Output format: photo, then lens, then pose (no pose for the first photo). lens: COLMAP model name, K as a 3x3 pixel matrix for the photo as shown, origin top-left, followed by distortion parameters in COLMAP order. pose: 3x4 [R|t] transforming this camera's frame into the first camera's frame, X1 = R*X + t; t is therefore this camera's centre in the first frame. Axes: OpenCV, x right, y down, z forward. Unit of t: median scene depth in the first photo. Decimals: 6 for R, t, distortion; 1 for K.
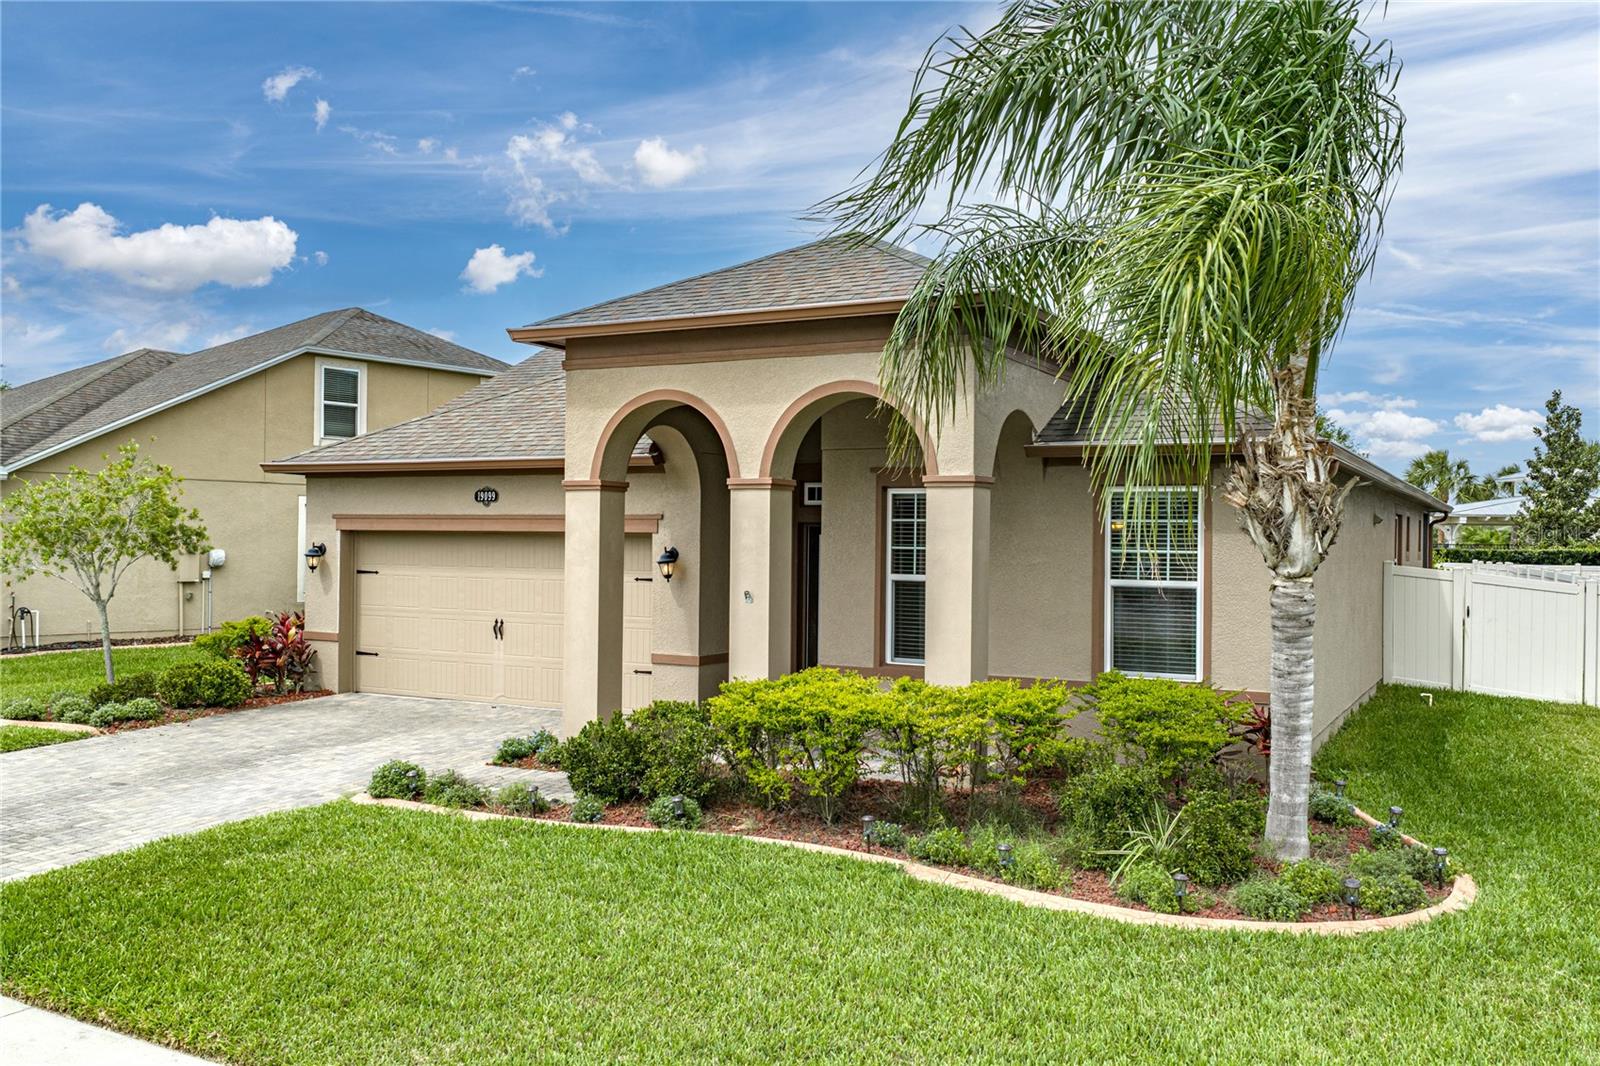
lens RADIAL K [[1334.6, 0, 795.7], [0, 1334.6, 525.1], [0, 0, 1]] dist [0.030571, -0.000098]
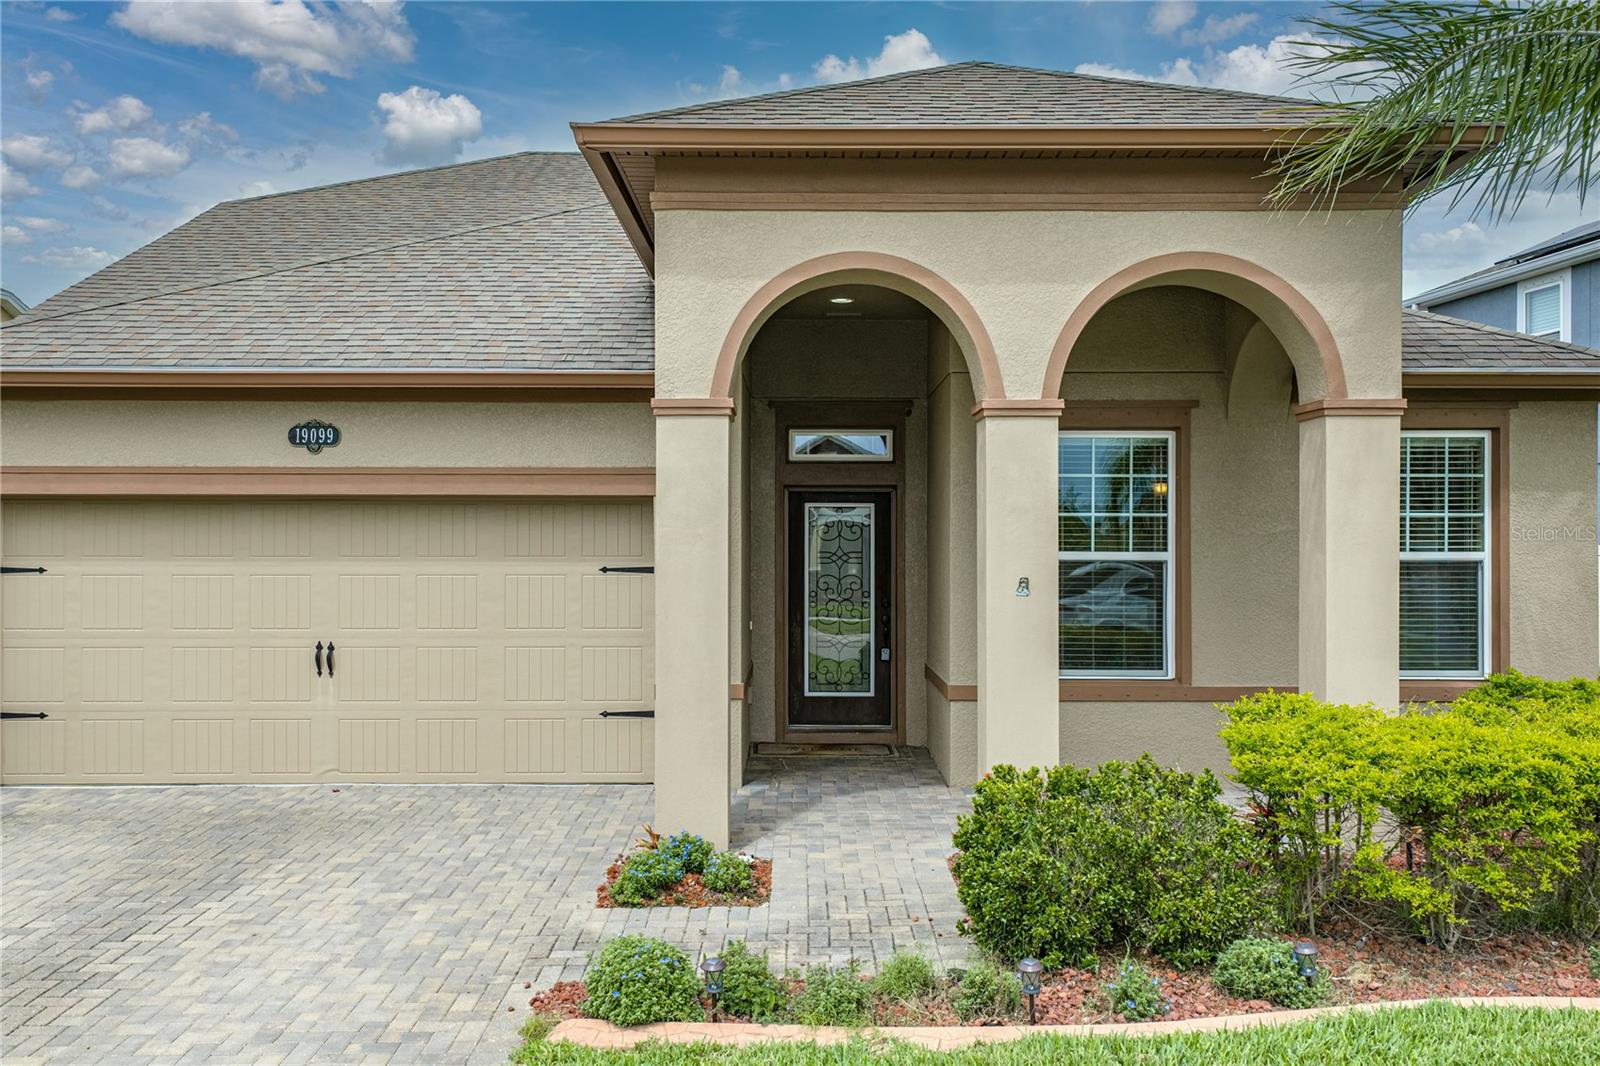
lens RADIAL K [[1341.0, 0, 800.0], [0, 1341.0, 533.0], [0, 0, 1]] dist [0.033773, -0.003807]
pose [[0.878301, -0.008016, 0.478041, -0.368370], [0.003512, 0.999941, 0.010314, 0.017966], [-0.478095, -0.007380, 0.878277, 0.419649]]
